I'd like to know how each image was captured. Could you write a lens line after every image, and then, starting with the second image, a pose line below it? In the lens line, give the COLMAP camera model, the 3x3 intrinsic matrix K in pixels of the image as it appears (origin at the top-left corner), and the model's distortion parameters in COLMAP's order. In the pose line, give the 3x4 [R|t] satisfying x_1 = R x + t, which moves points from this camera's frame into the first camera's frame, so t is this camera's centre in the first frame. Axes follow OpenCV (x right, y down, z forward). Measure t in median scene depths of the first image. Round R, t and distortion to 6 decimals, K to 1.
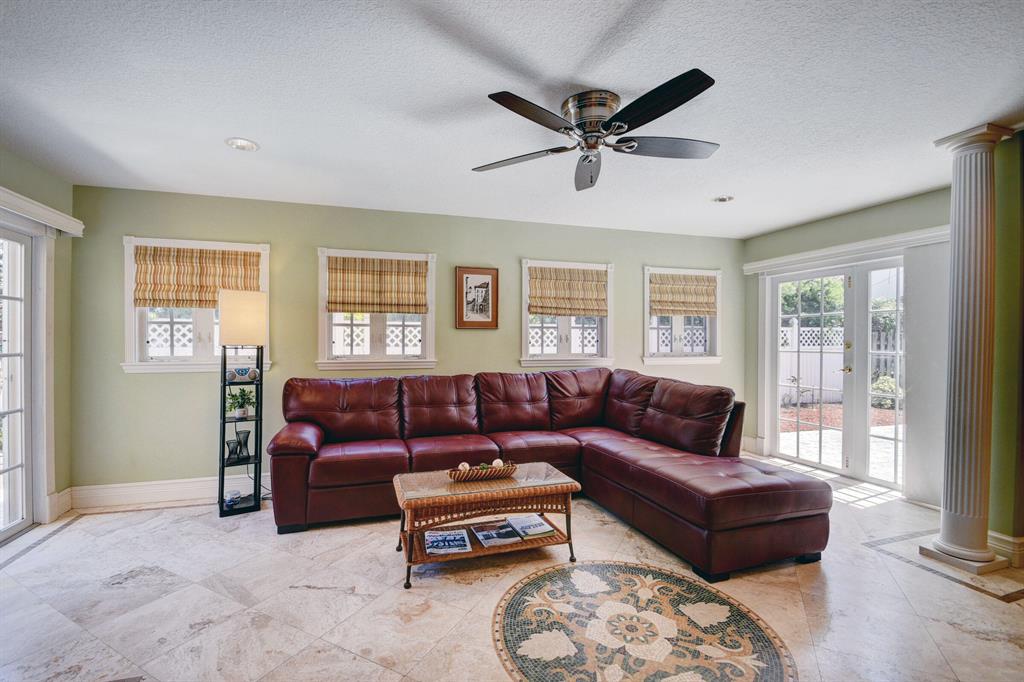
lens RADIAL K [[453.2, 0, 499.7], [0, 453.2, 343.8], [0, 0, 1]] dist [-0.008164, -0.003766]
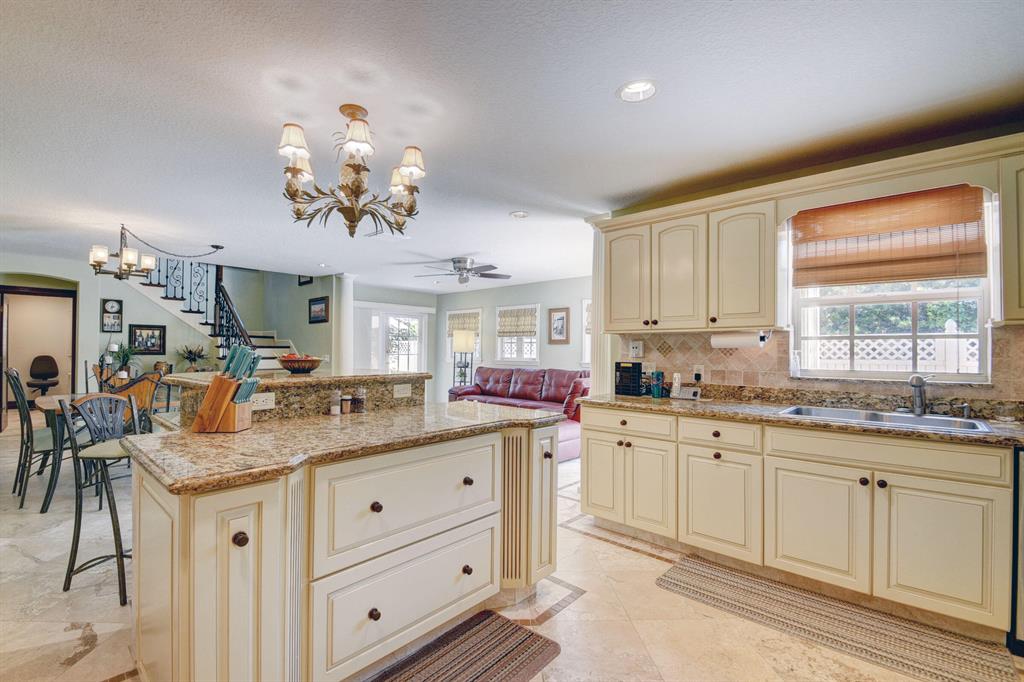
lens RADIAL K [[453.2, 0, 516.1], [0, 453.2, 347.0], [0, 0, 1]] dist [-0.008164, -0.003766]
pose [[0.519588, -0.003814, -0.854408, 1.533236], [-0.013112, 0.999837, -0.012438, 0.002176], [0.854316, 0.017665, 0.519453, -0.034309]]
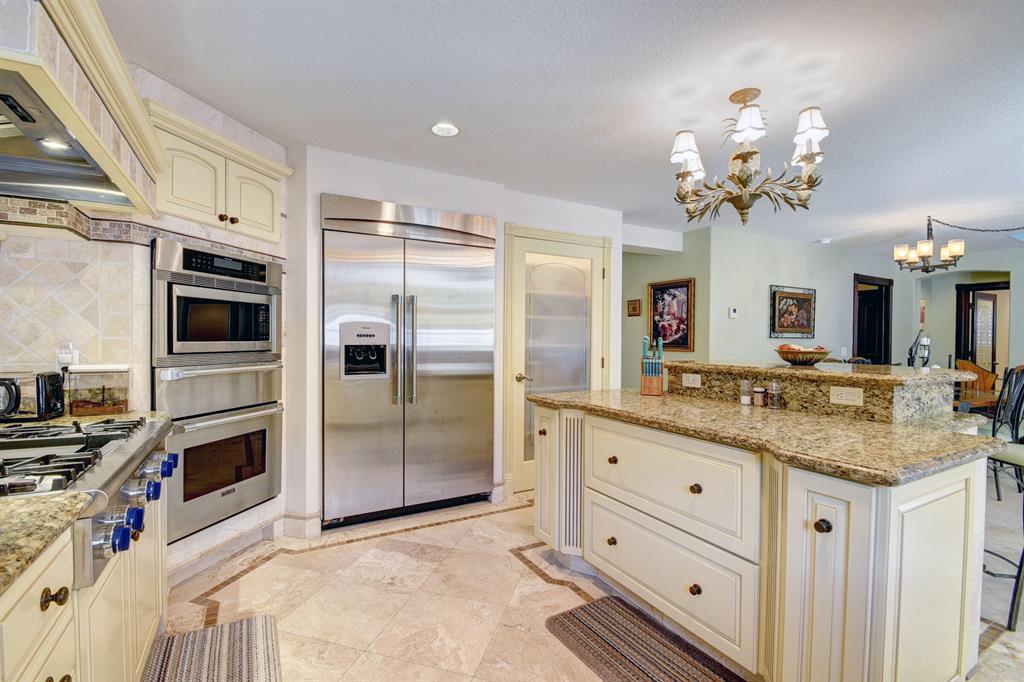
lens RADIAL K [[453.2, 0, 513.9], [0, 453.2, 345.5], [0, 0, 1]] dist [-0.008164, -0.003766]
pose [[-0.970765, -0.002018, -0.240023, 1.357913], [-0.009032, 0.999564, 0.028126, -0.005961], [0.239861, 0.029471, -0.970360, 0.555797]]
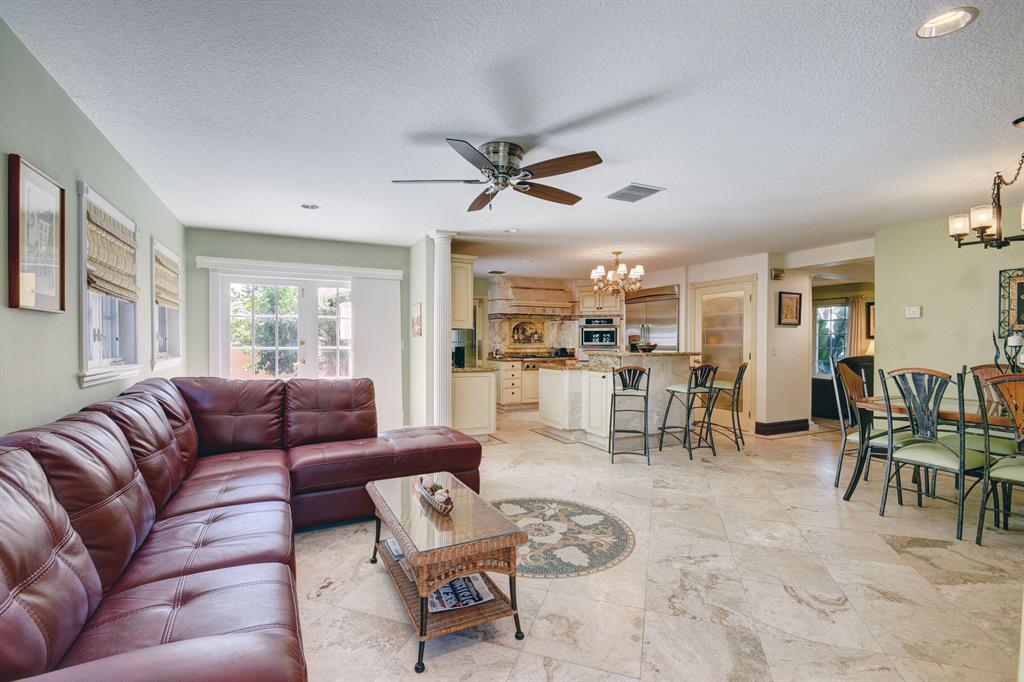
lens RADIAL K [[453.2, 0, 496.9], [0, 453.2, 340.6], [0, 0, 1]] dist [-0.008164, -0.003766]
pose [[-0.144015, 0.000950, 0.989575, -0.604363], [0.006641, 0.999978, 0.000007, -0.000428], [-0.989553, 0.006572, -0.144018, 0.690898]]
